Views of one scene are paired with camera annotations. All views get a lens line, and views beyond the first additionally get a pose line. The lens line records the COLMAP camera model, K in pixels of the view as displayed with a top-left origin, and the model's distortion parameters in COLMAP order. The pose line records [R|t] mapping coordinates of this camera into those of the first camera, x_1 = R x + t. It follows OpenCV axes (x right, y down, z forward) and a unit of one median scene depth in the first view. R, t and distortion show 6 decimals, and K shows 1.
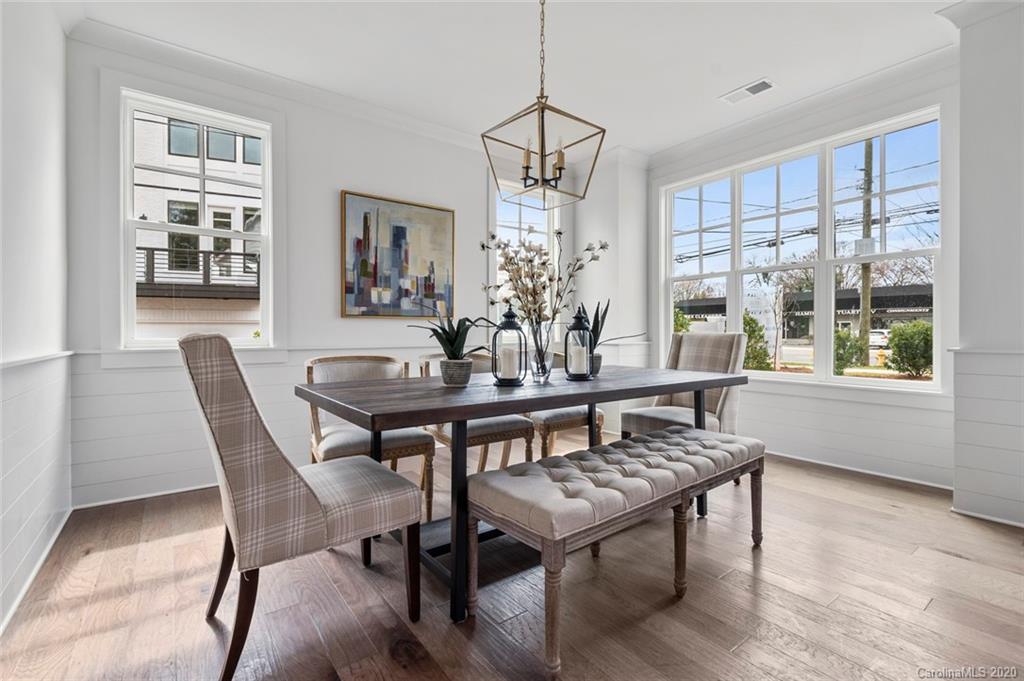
lens RADIAL K [[460.3, 0, 512.8], [0, 460.3, 330.9], [0, 0, 1]] dist [0.002418, -0.000456]
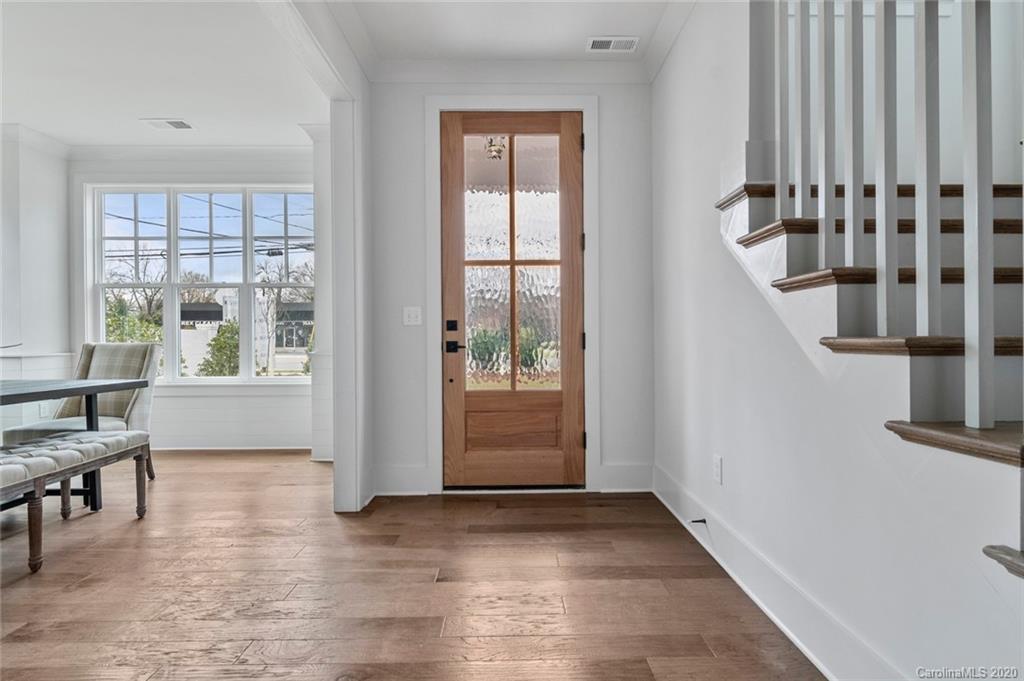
lens RADIAL K [[489.8, 0, 512.0], [0, 489.8, 340.5], [0, 0, 1]] dist [-0.002827, -0.001101]
pose [[0.583750, -0.003824, 0.811925, 0.038188], [0.002525, 0.999993, 0.002895, -0.001907], [-0.811930, 0.000360, 0.583755, -0.362684]]
